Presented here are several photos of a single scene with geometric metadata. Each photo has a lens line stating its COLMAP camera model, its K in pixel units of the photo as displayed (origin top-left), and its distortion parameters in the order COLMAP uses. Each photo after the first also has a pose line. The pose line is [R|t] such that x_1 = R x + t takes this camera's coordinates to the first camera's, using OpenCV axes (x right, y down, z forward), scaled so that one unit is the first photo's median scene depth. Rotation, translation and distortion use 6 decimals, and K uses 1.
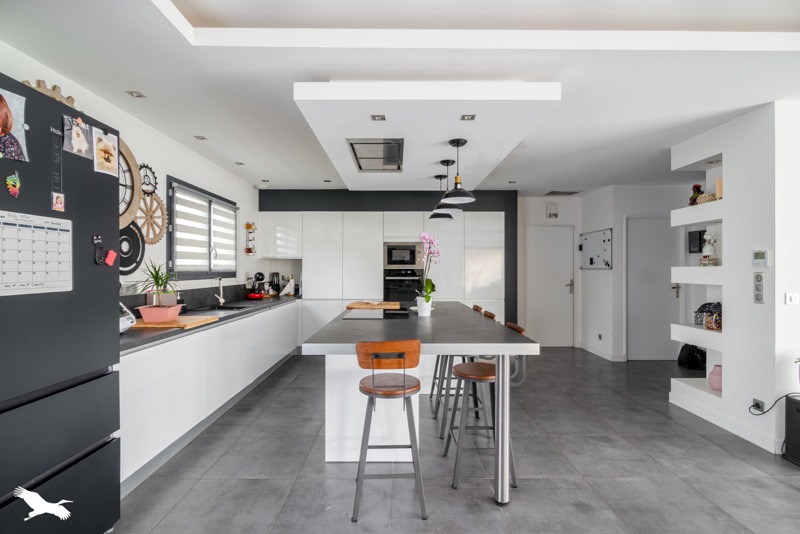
lens RADIAL K [[375.2, 0, 403.7], [0, 375.2, 268.0], [0, 0, 1]] dist [-0.005323, 0.000785]
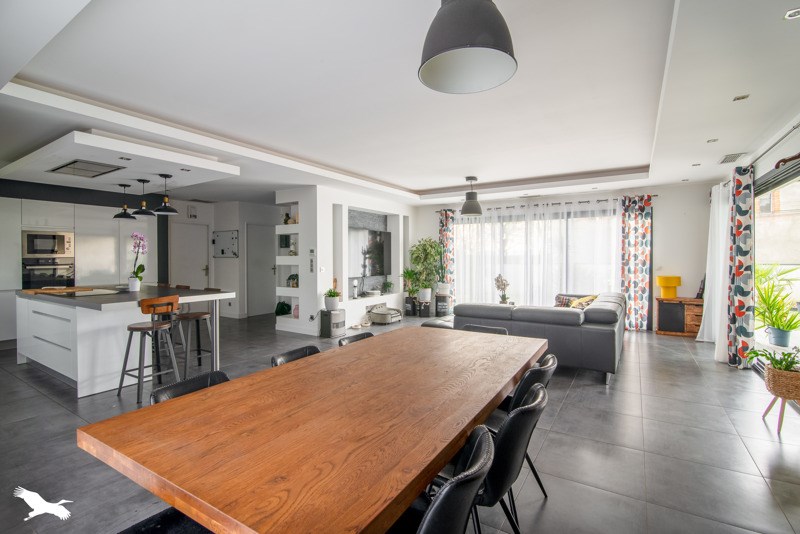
lens RADIAL K [[375.2, 0, 400.4], [0, 375.2, 262.1], [0, 0, 1]] dist [-0.005323, 0.000785]
pose [[0.546606, -0.013718, 0.837278, -0.488797], [0.000704, 0.999873, 0.015922, -0.002542], [-0.837390, -0.008113, 0.546546, -0.513393]]
